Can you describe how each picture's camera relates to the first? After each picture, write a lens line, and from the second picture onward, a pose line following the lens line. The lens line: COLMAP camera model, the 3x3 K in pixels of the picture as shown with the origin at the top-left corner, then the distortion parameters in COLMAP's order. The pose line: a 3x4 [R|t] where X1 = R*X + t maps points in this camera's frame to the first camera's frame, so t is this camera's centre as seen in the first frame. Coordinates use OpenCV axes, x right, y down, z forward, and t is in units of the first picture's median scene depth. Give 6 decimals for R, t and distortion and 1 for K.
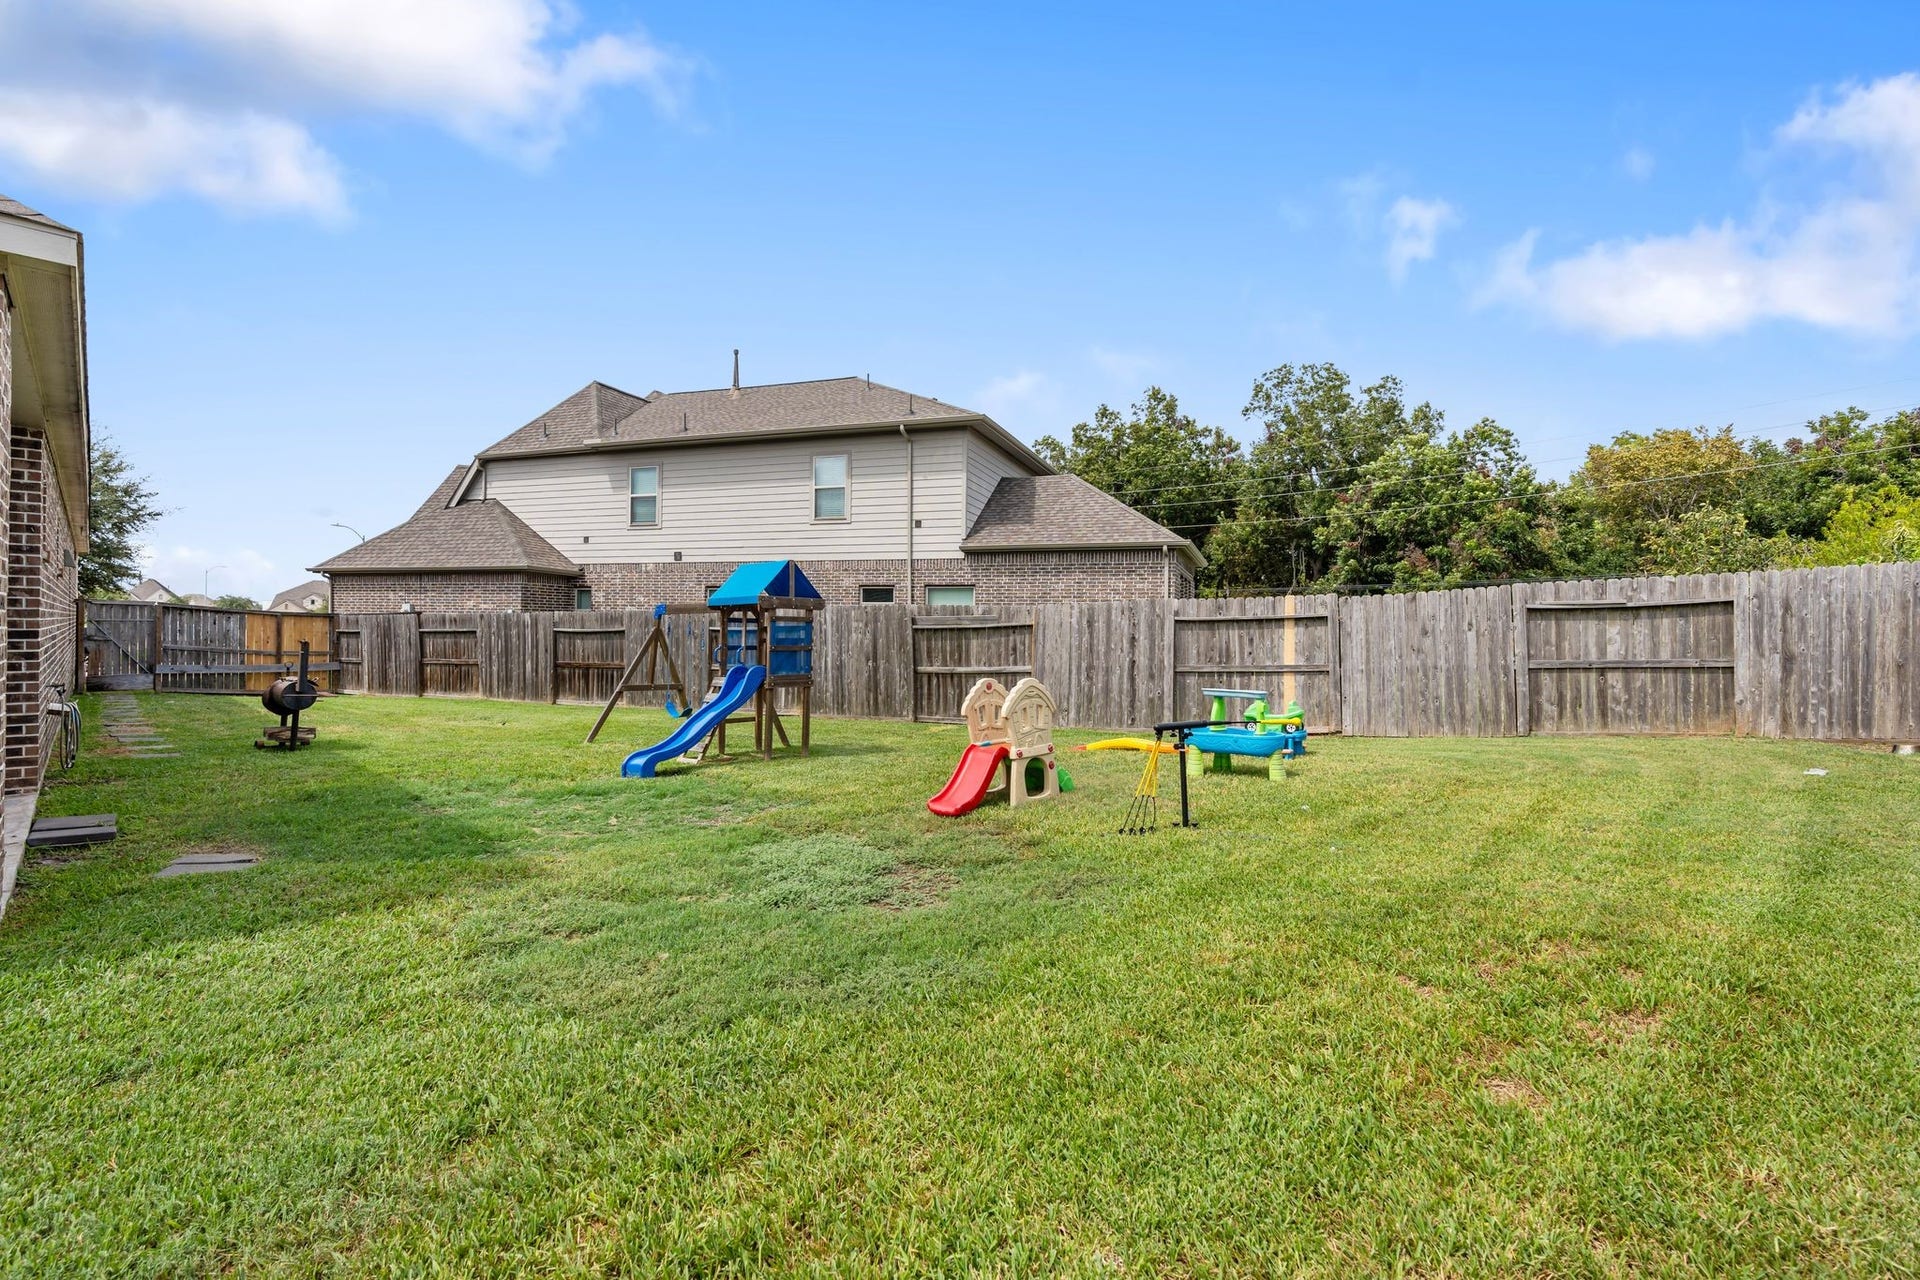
lens RADIAL K [[863.3, 0, 958.6], [0, 863.3, 637.6], [0, 0, 1]] dist [-0.009346, 0.004841]
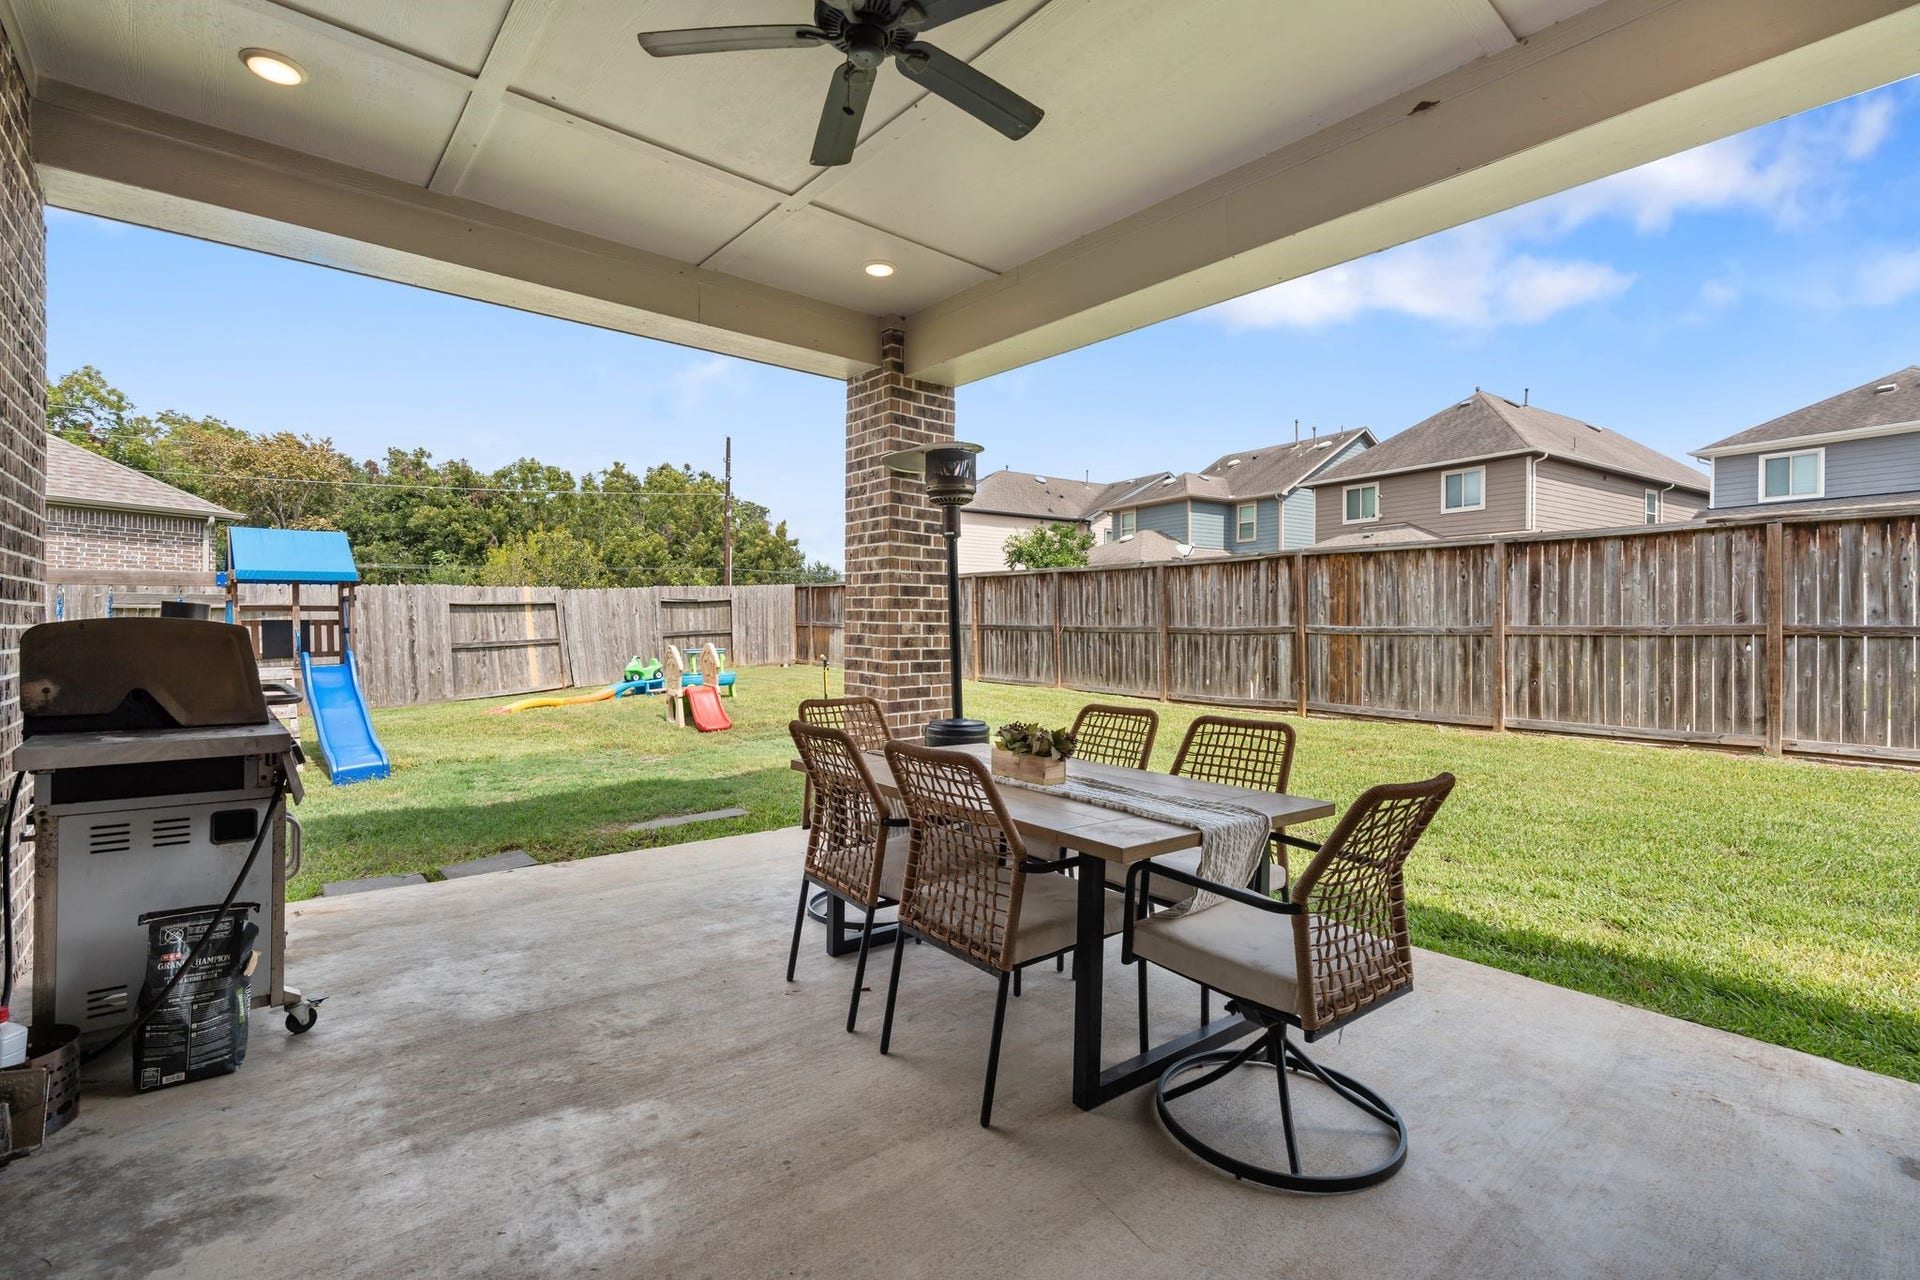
lens RADIAL K [[863.3, 0, 962.9], [0, 863.3, 633.5], [0, 0, 1]] dist [-0.009346, 0.004841]
pose [[0.092440, -0.015654, 0.995595, -0.803613], [0.006235, 0.999866, 0.015142, 0.006396], [-0.995699, 0.004808, 0.092525, 0.214718]]
